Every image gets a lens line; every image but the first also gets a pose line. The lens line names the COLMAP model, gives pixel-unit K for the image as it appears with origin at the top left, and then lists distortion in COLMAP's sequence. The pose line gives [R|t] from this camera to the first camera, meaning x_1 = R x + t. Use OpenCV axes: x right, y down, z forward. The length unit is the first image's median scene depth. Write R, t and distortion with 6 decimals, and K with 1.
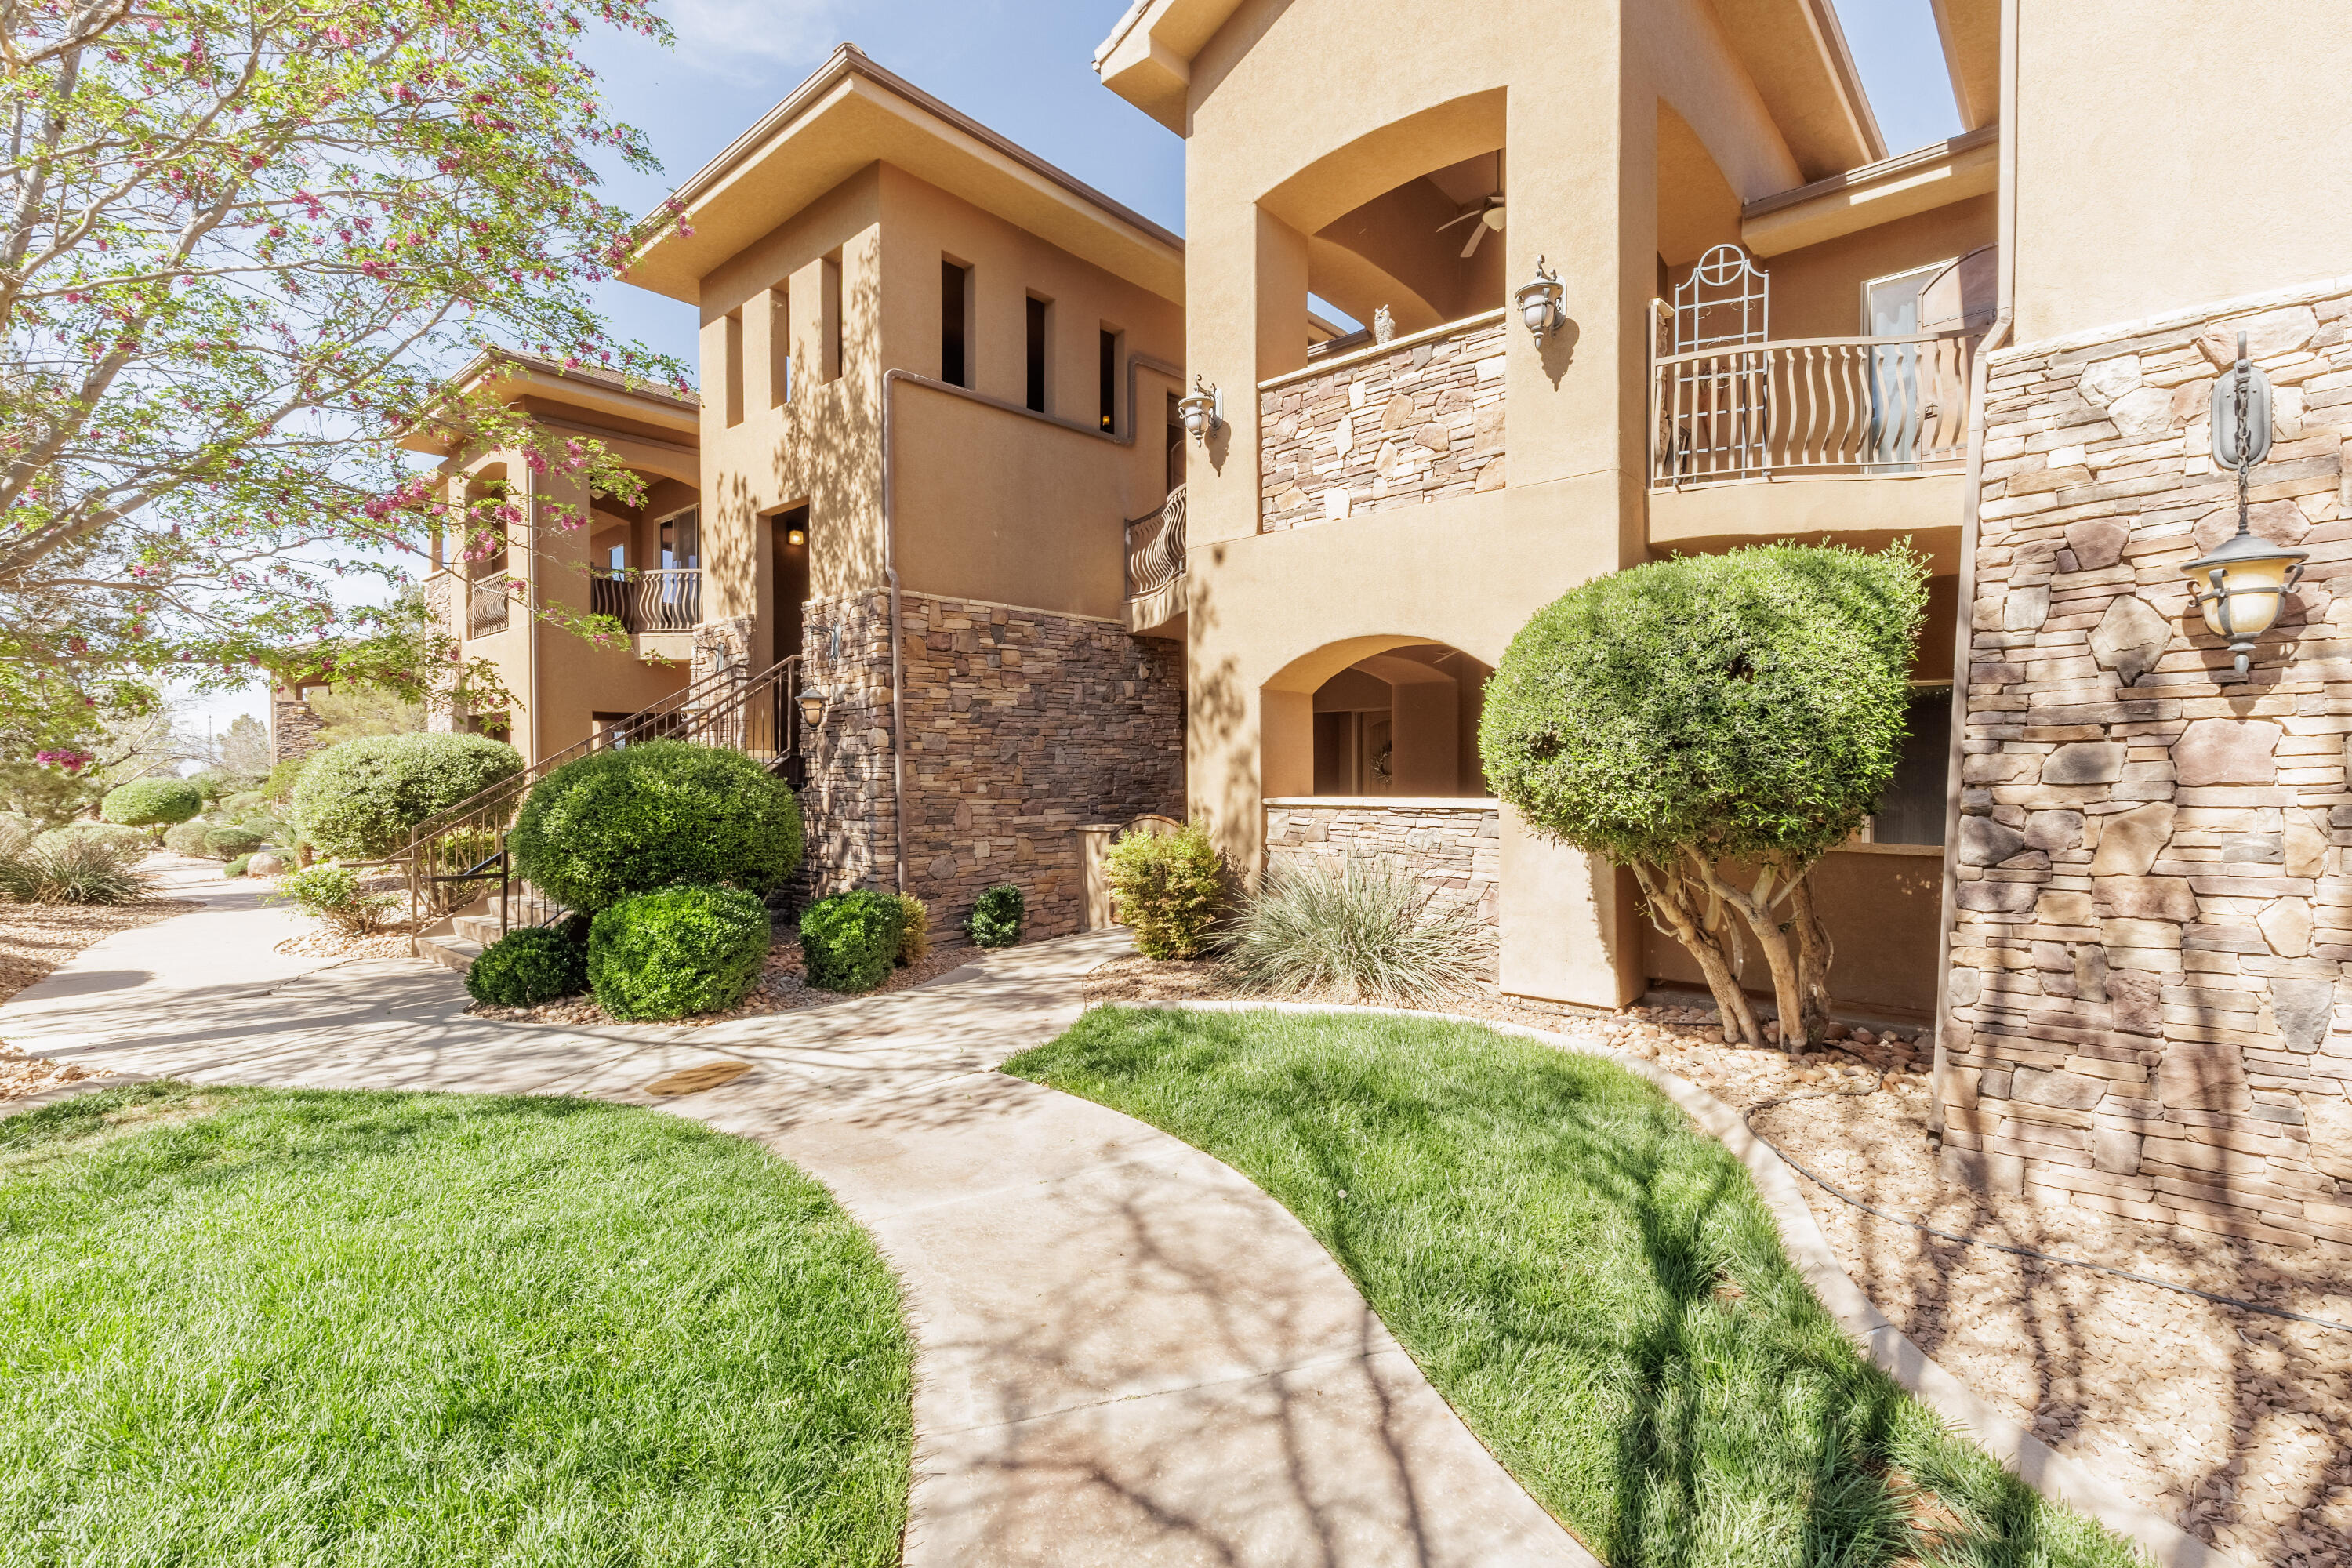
lens RADIAL K [[1058.0, 0, 1188.0], [0, 1058.0, 783.3], [0, 0, 1]] dist [0.005818, 0.000112]
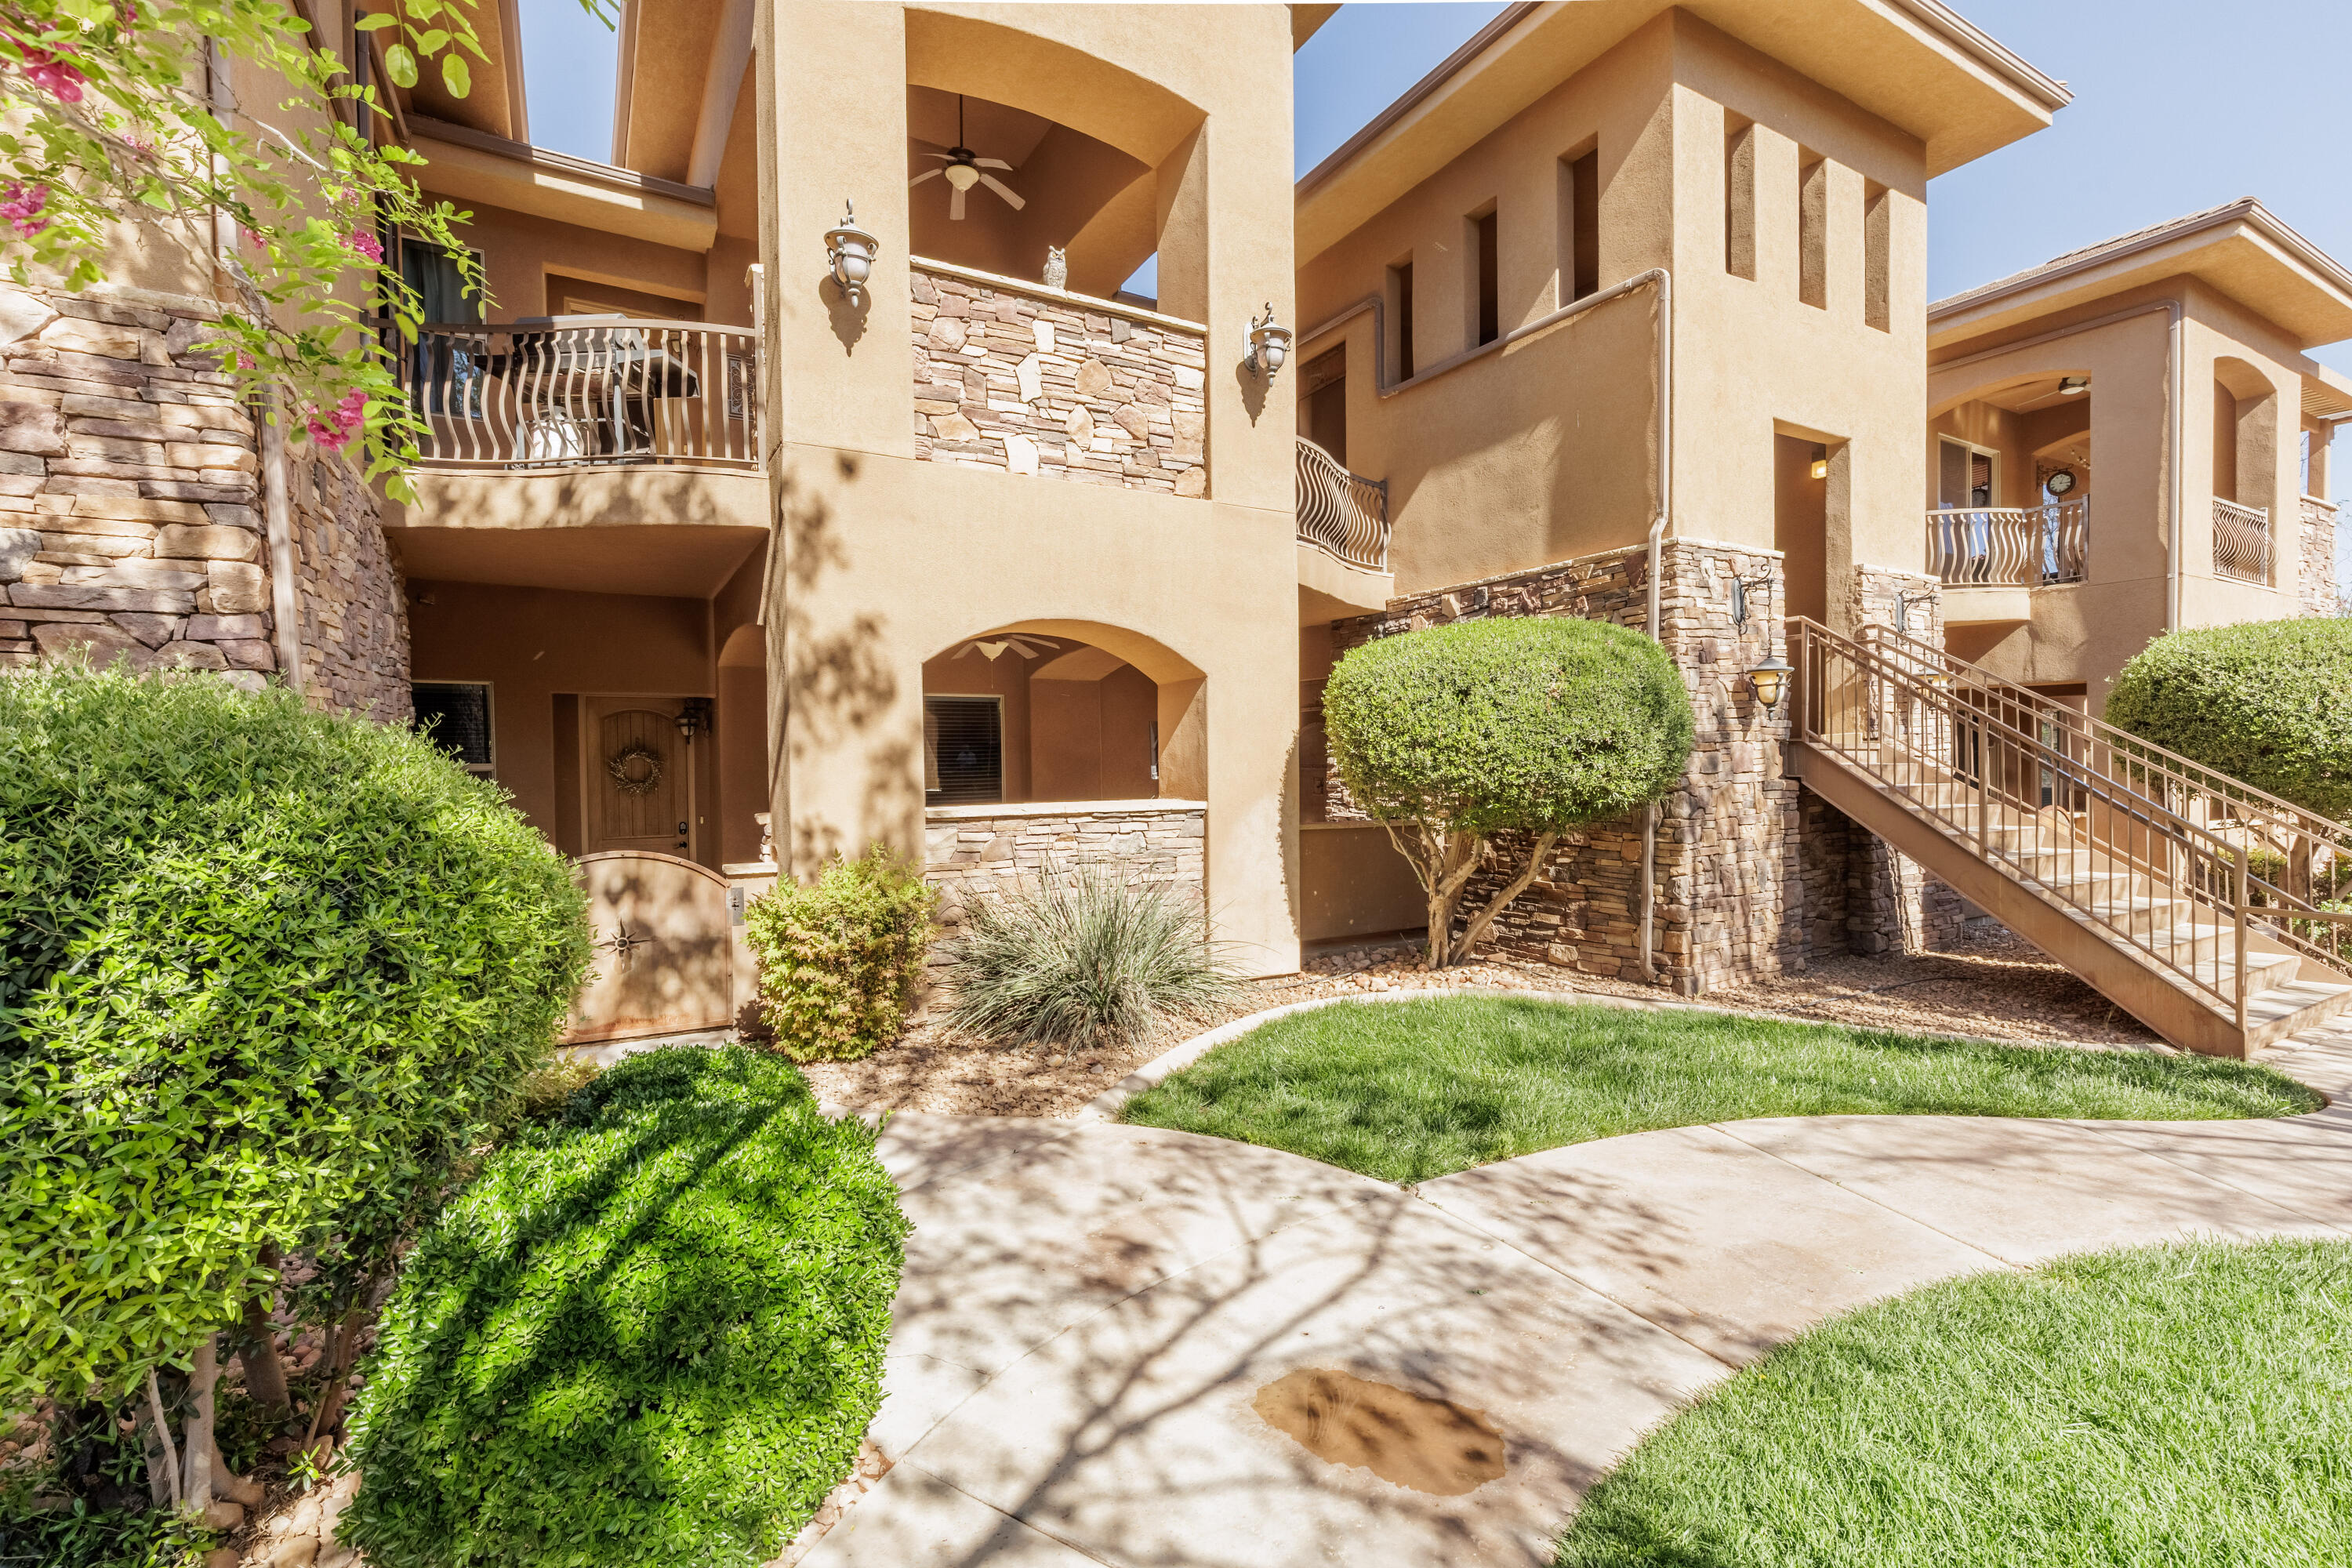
lens RADIAL K [[1058.0, 0, 1184.6], [0, 1058.0, 782.0], [0, 0, 1]] dist [0.005818, 0.000112]
pose [[0.314523, -0.012411, 0.949169, -0.893615], [0.021116, 0.999759, 0.006076, -0.009980], [-0.949015, 0.018132, 0.314709, 0.893457]]
